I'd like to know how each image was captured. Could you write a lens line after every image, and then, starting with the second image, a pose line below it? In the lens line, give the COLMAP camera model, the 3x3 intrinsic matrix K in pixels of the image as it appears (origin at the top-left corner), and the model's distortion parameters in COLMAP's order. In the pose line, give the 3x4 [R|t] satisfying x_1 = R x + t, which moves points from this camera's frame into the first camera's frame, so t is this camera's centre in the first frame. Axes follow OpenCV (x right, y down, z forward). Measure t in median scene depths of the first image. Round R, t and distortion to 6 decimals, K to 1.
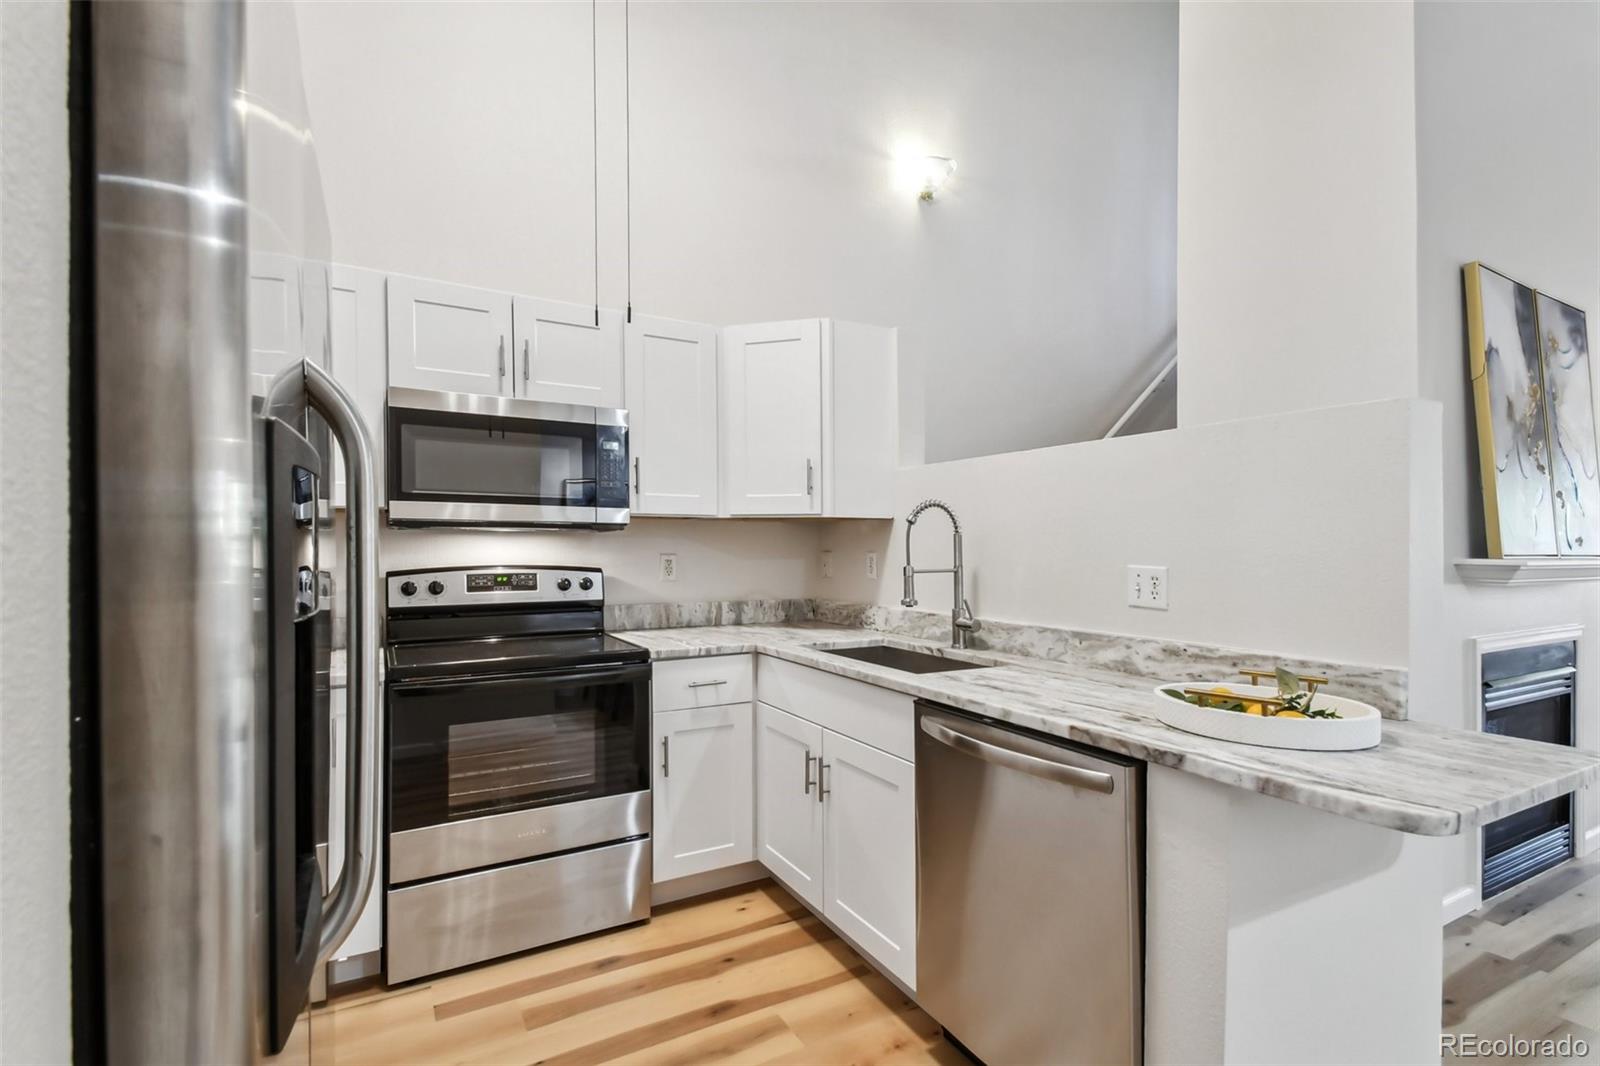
lens RADIAL K [[717.6, 0, 789.3], [0, 717.6, 554.8], [0, 0, 1]] dist [0.026901, -0.016888]
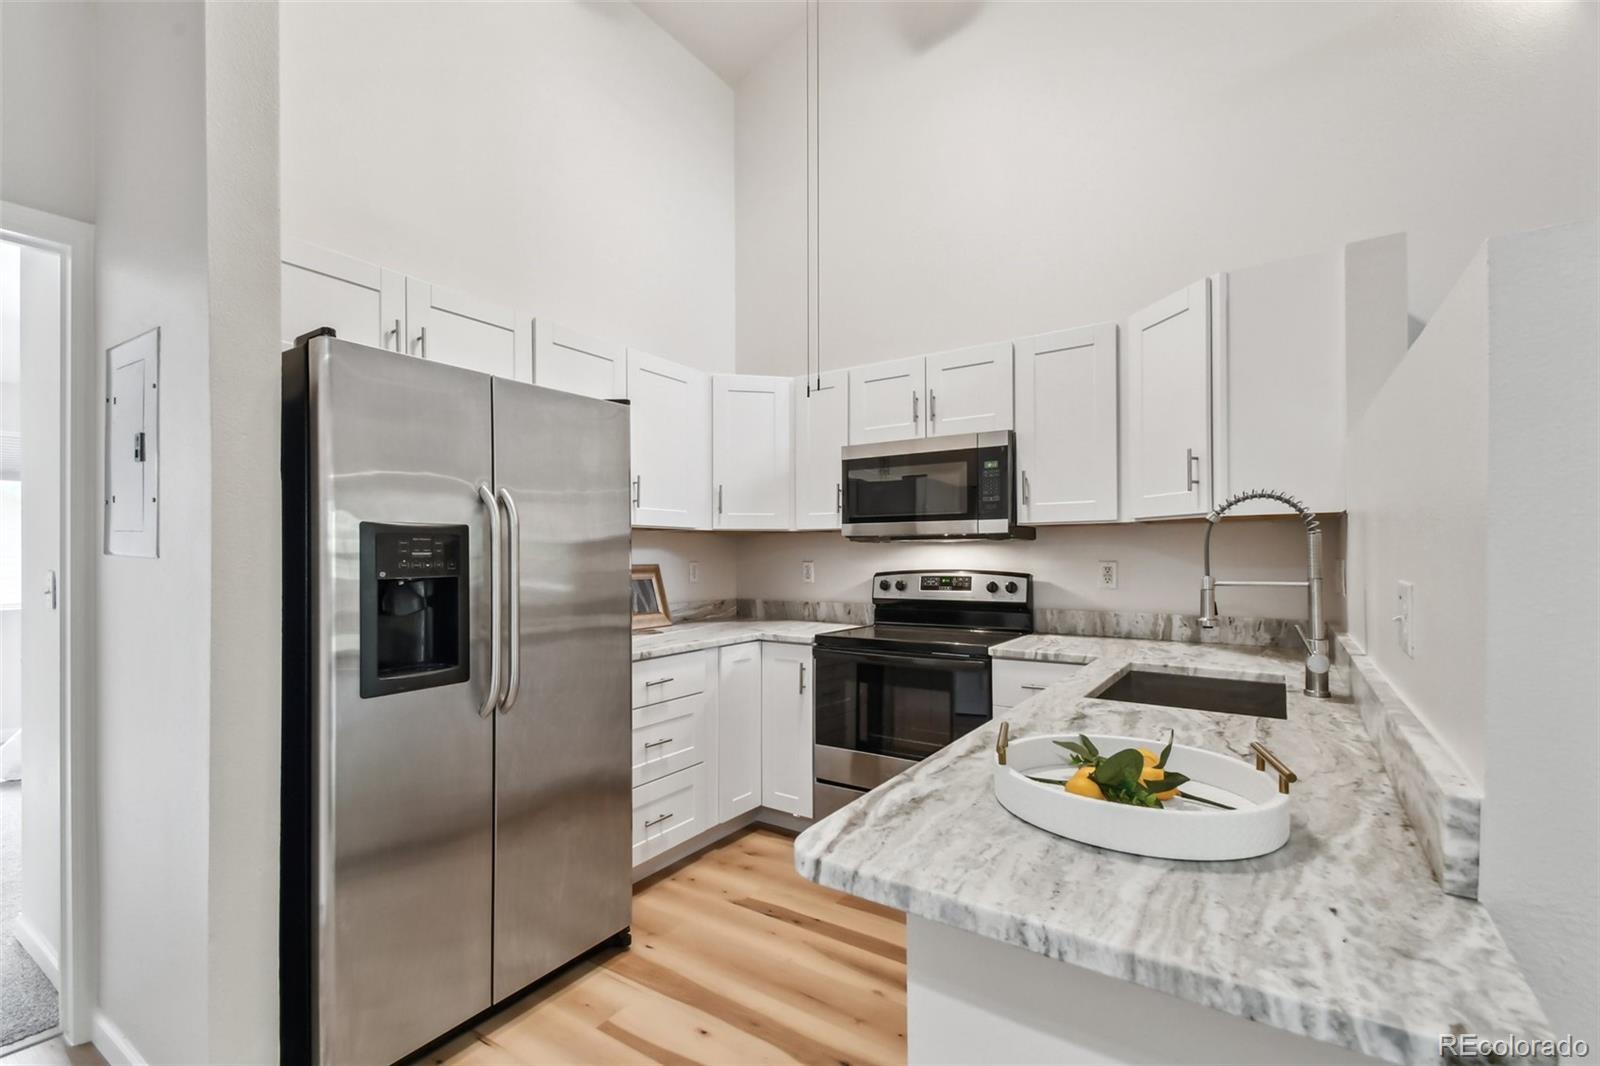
lens RADIAL K [[717.6, 0, 788.3], [0, 717.6, 555.1], [0, 0, 1]] dist [0.026901, -0.016888]
pose [[0.452880, -0.004828, -0.891558, 0.635626], [-0.003216, 0.999970, -0.007049, -0.000664], [0.891566, 0.006059, 0.452851, 0.217450]]
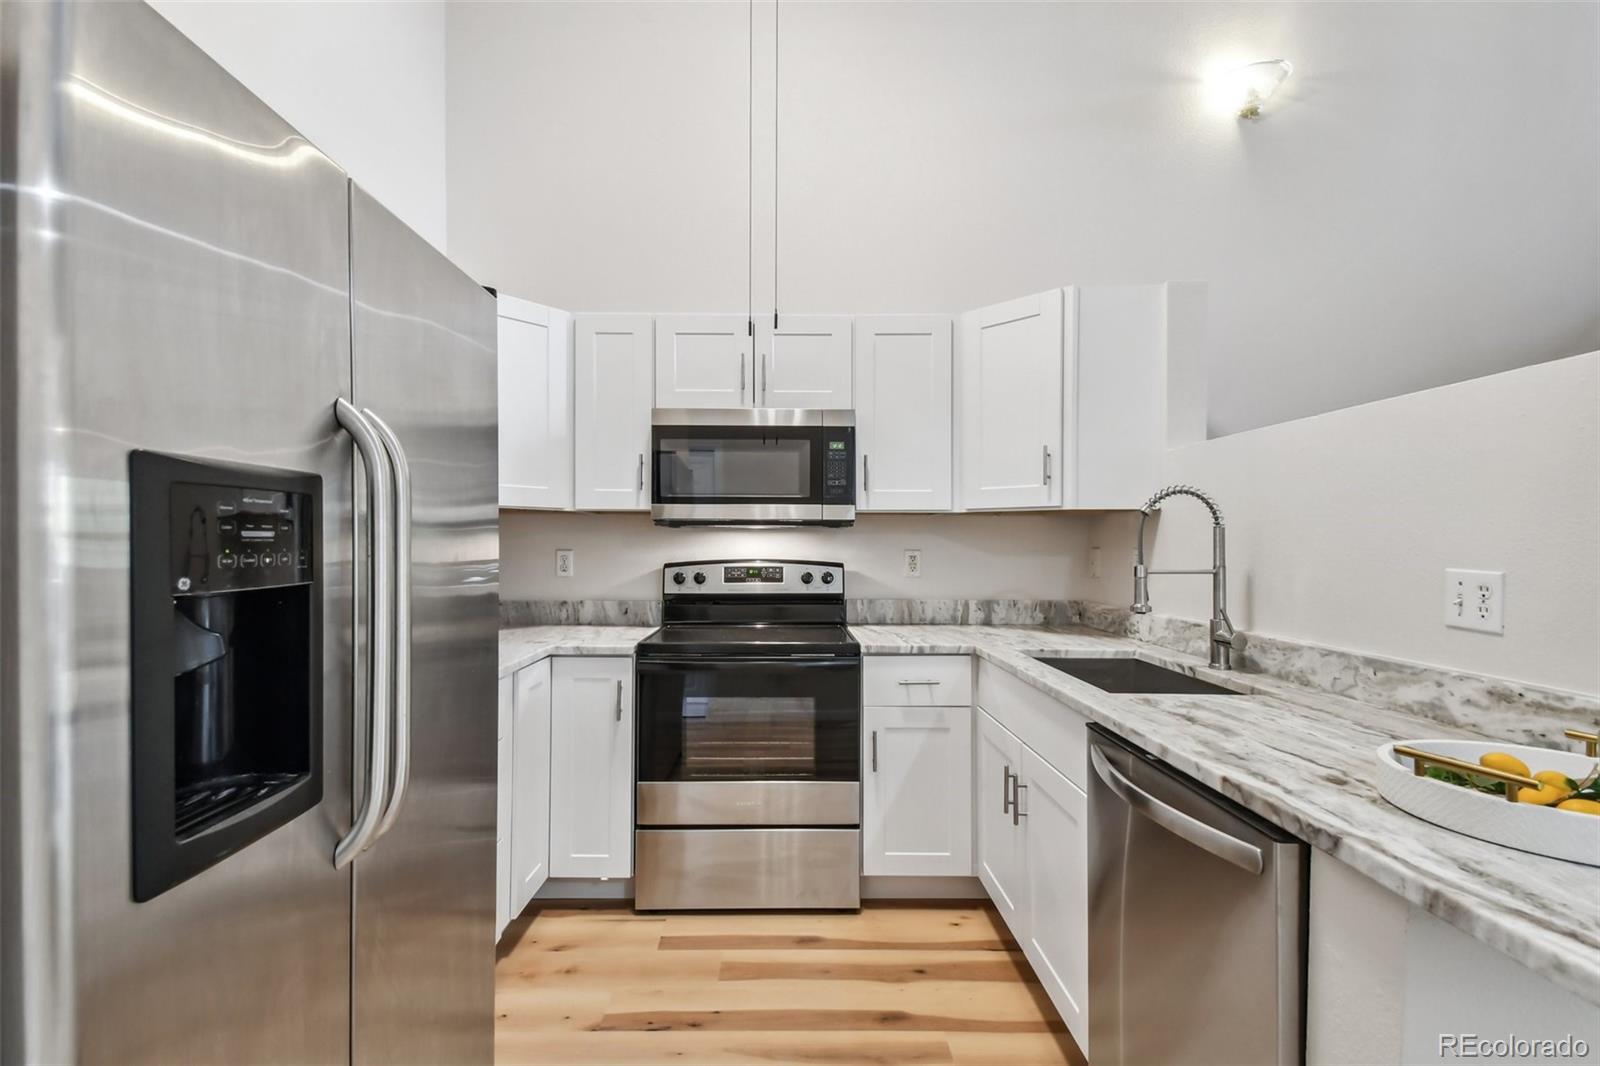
lens RADIAL K [[717.6, 0, 794.6], [0, 717.6, 544.9], [0, 0, 1]] dist [0.026901, -0.016888]
pose [[0.879914, 0.001198, -0.475131, 0.201101], [-0.005137, 0.999962, -0.006993, -0.000215], [0.475105, 0.008594, 0.879887, 0.059916]]
